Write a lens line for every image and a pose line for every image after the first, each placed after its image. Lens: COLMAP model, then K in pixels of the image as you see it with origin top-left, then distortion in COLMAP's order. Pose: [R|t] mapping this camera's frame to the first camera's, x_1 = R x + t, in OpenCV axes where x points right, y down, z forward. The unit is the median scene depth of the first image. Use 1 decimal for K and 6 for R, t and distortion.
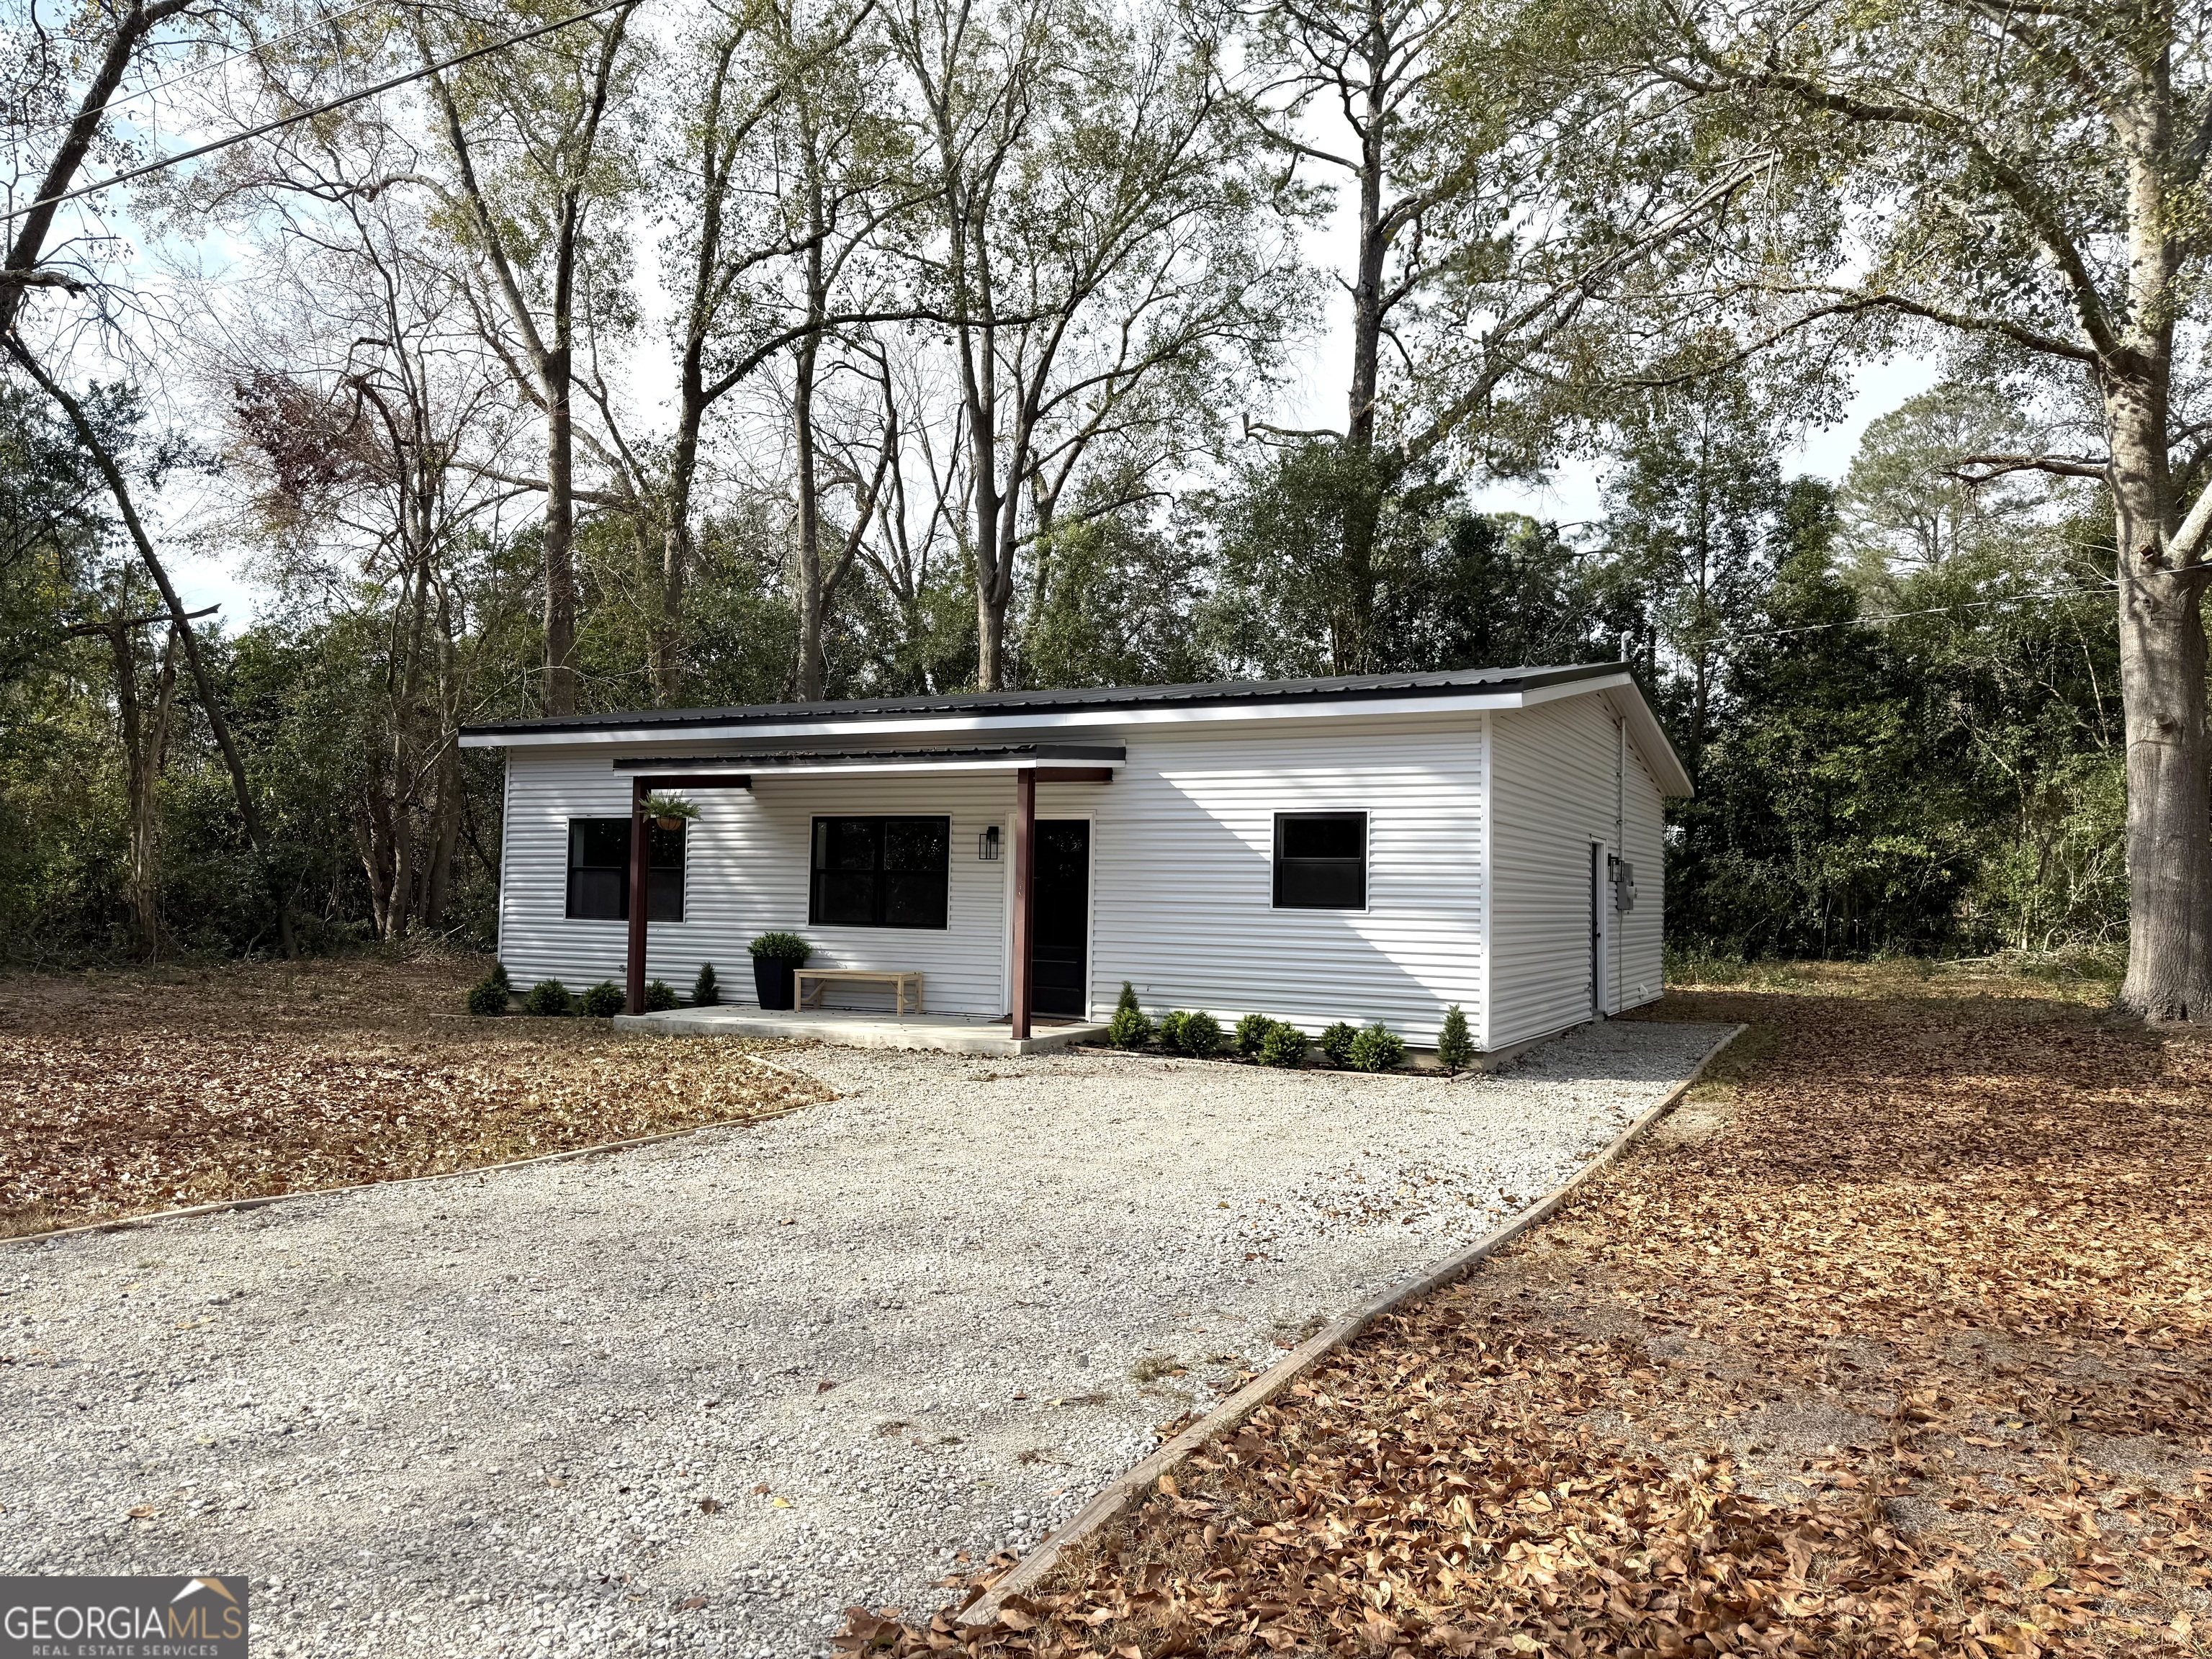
lens RADIAL K [[1576.1, 0, 1099.1], [0, 1576.1, 835.5], [0, 0, 1]] dist [0.034349, -0.006757]
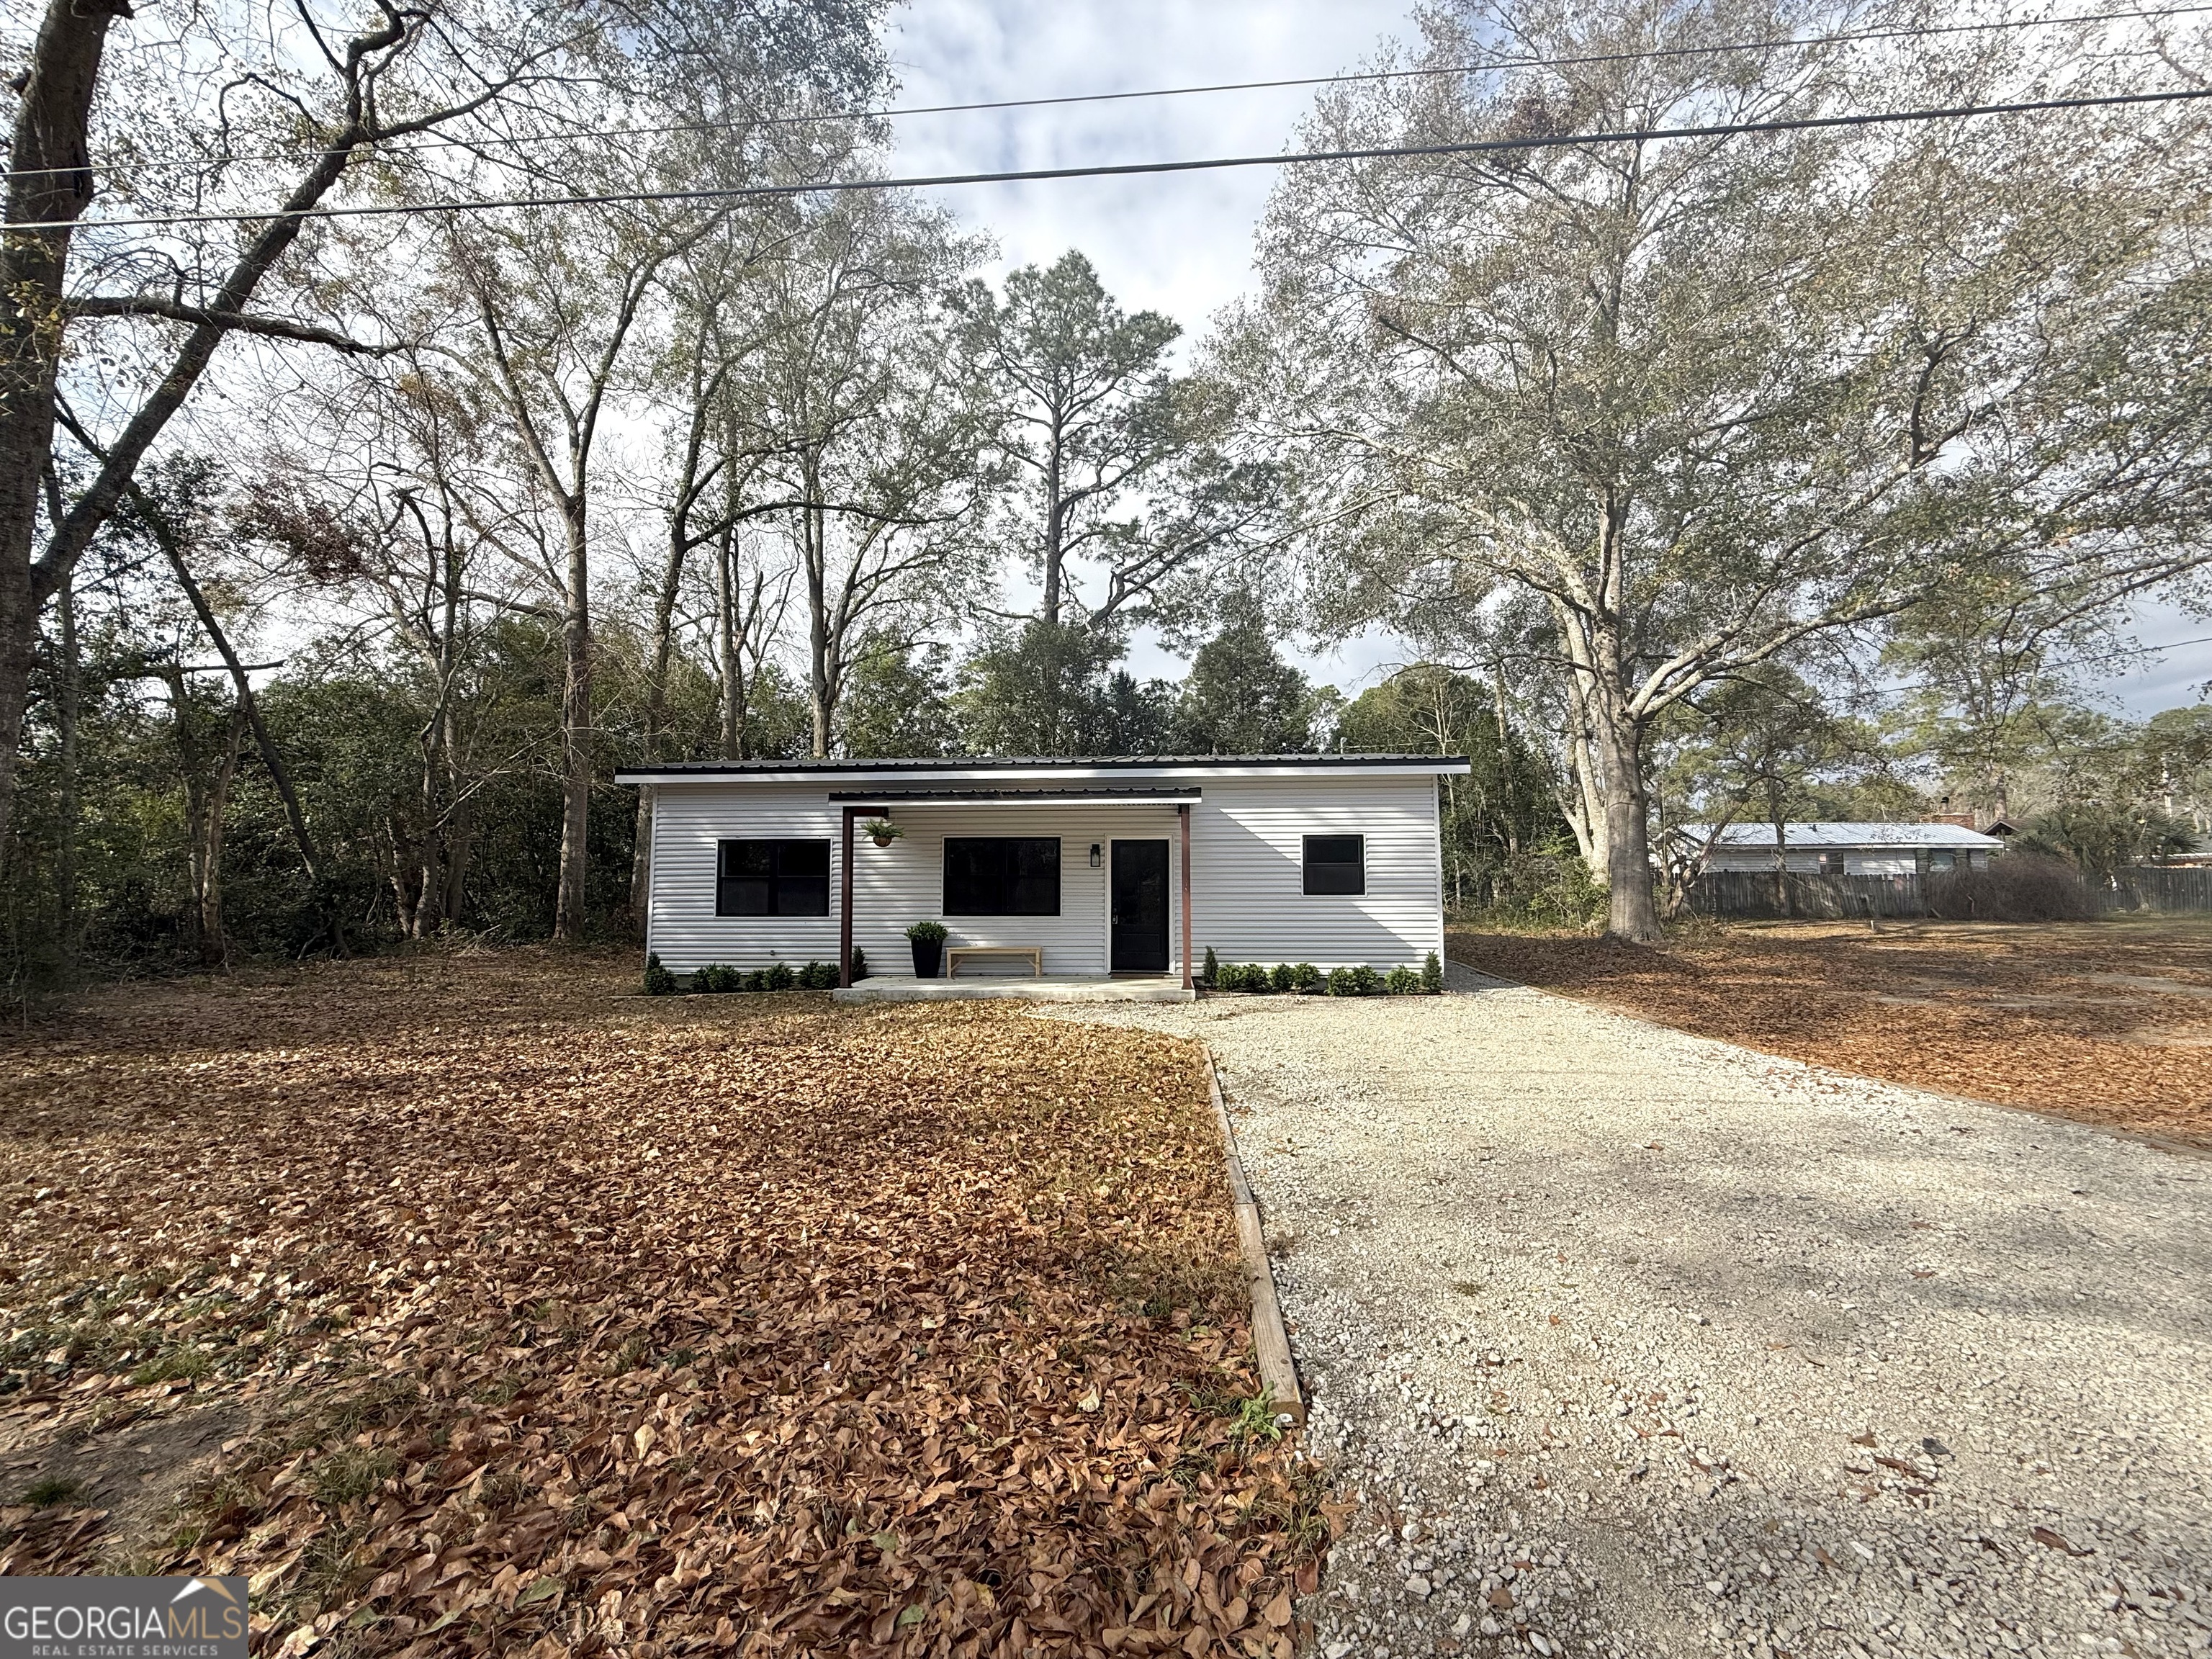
lens RADIAL K [[875.2, 0, 1094.7], [0, 875.2, 823.3], [0, 0, 1]] dist [0.011586, 0.000522]
pose [[0.914603, 0.010032, 0.404229, -0.376574], [0.005144, 0.999323, -0.036439, 0.003751], [-0.404320, 0.035407, 0.913932, 0.235527]]
